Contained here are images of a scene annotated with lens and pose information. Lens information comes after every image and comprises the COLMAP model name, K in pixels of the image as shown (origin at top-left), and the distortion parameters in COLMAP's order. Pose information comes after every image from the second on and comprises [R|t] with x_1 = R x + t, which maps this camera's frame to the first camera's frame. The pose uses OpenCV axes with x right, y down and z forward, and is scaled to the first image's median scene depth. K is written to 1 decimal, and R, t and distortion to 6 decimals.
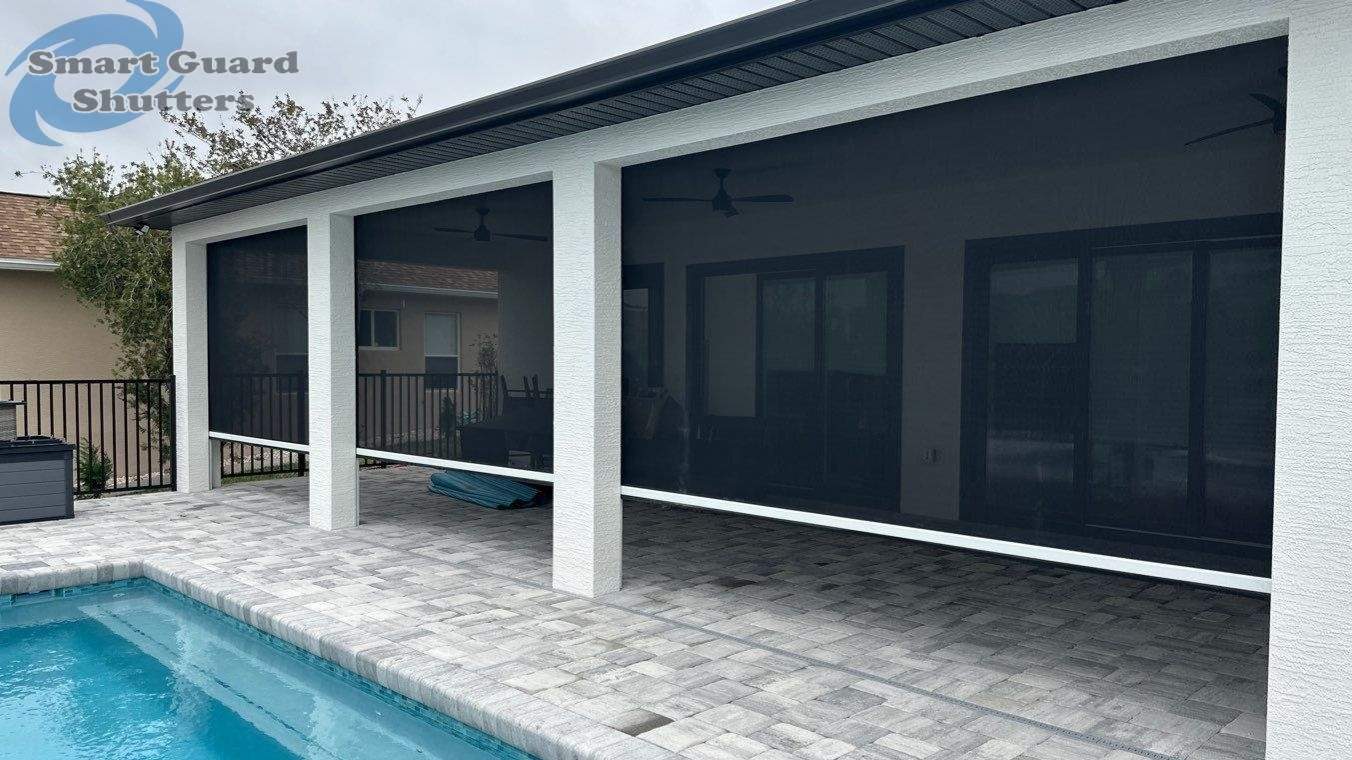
lens RADIAL K [[1010.1, 0, 676.0], [0, 1010.1, 380.0], [0, 0, 1]] dist [0.118334, -0.004961]
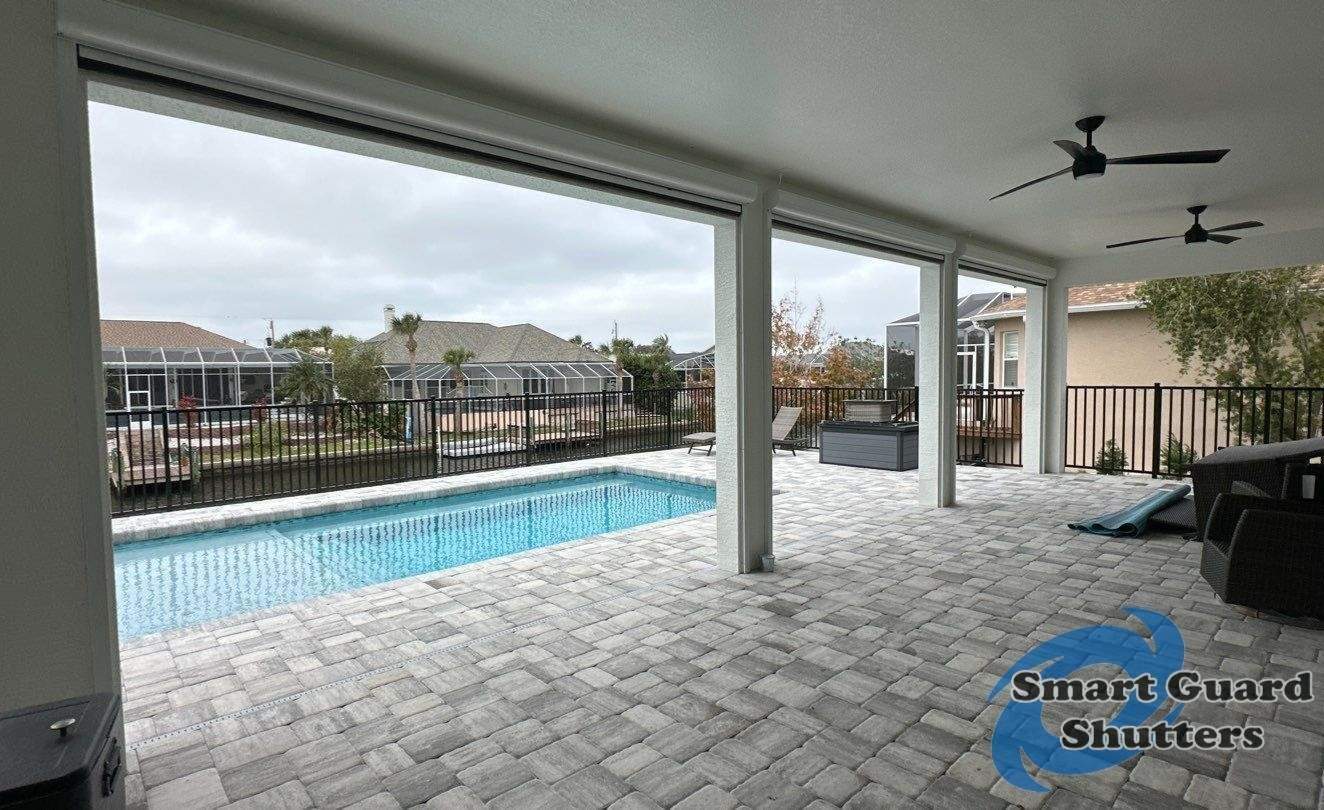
lens RADIAL K [[645.9, 0, 608.3], [0, 645.9, 405.0], [0, 0, 1]] dist [-0.000010, -0.000301]
pose [[-0.087118, 0.043134, -0.995264, 0.449819], [-0.008422, 0.998995, 0.044033, -0.013076], [0.996162, 0.012218, -0.086667, 0.590061]]
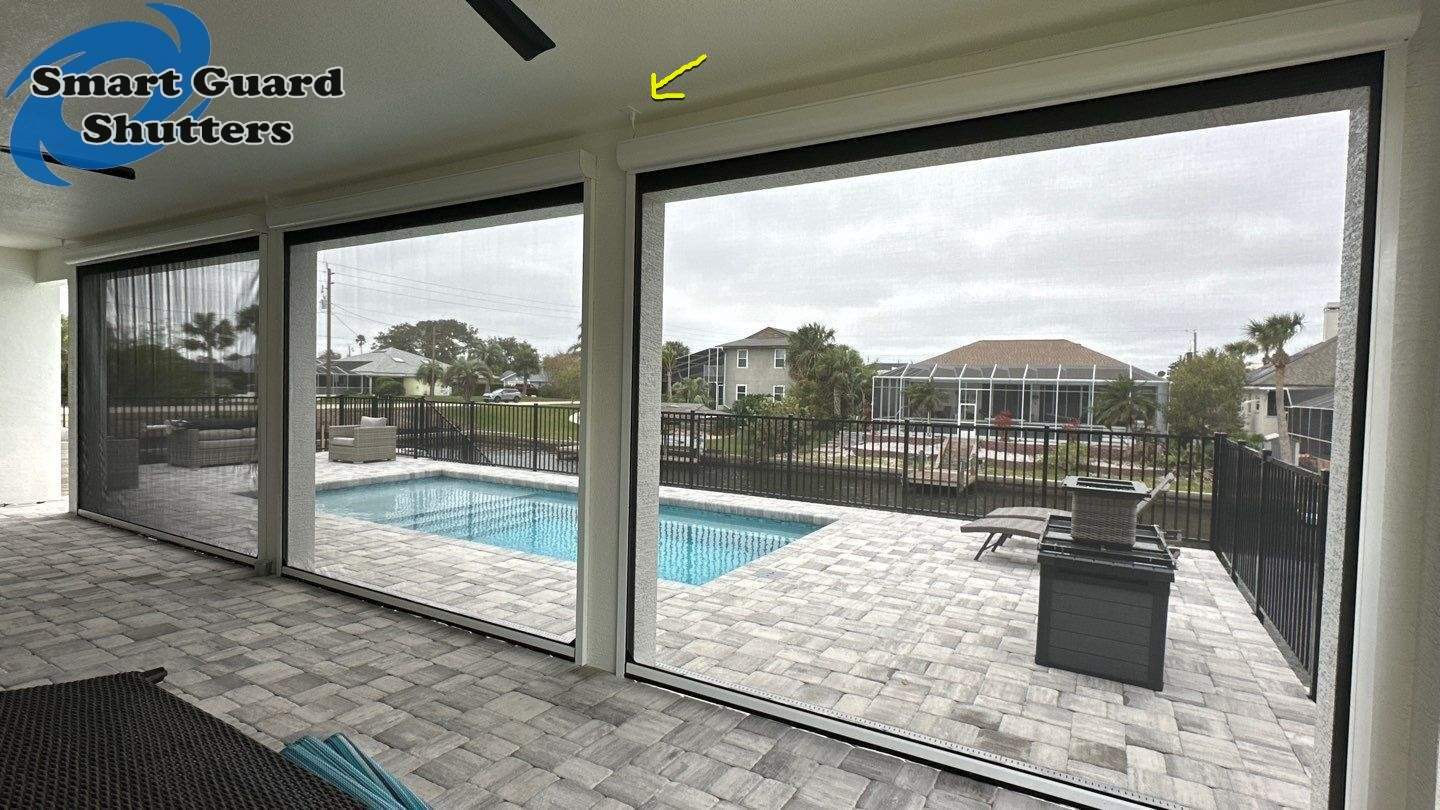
lens RADIAL K [[675.9, 0, 720.0], [0, 675.9, 405.0], [0, 0, 1]] dist [0.002125, 0.000072]
pose [[-0.964888, -0.024356, -0.261530, -0.245503], [-0.038203, 0.998117, 0.047995, -0.042745], [0.259869, 0.056302, -0.964001, 1.272069]]
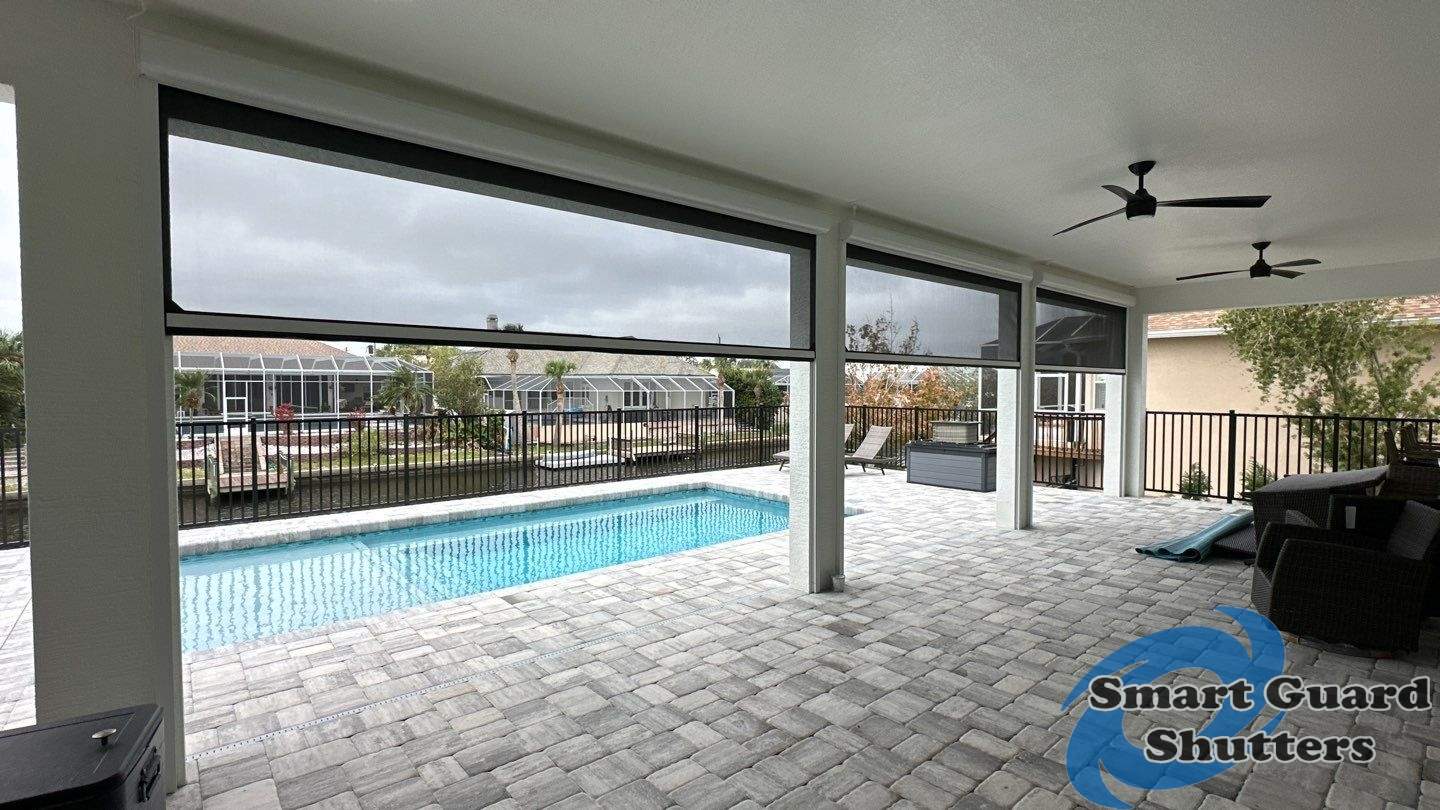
lens RADIAL K [[646.3, 0, 720.0], [0, 646.3, 405.0], [0, 0, 1]] dist [-0.000200, -0.000141]
pose [[-0.075459, 0.021375, -0.996920, 0.460894], [-0.025976, 0.999389, 0.023394, -0.020309], [0.996810, 0.027661, -0.074858, 0.612032]]
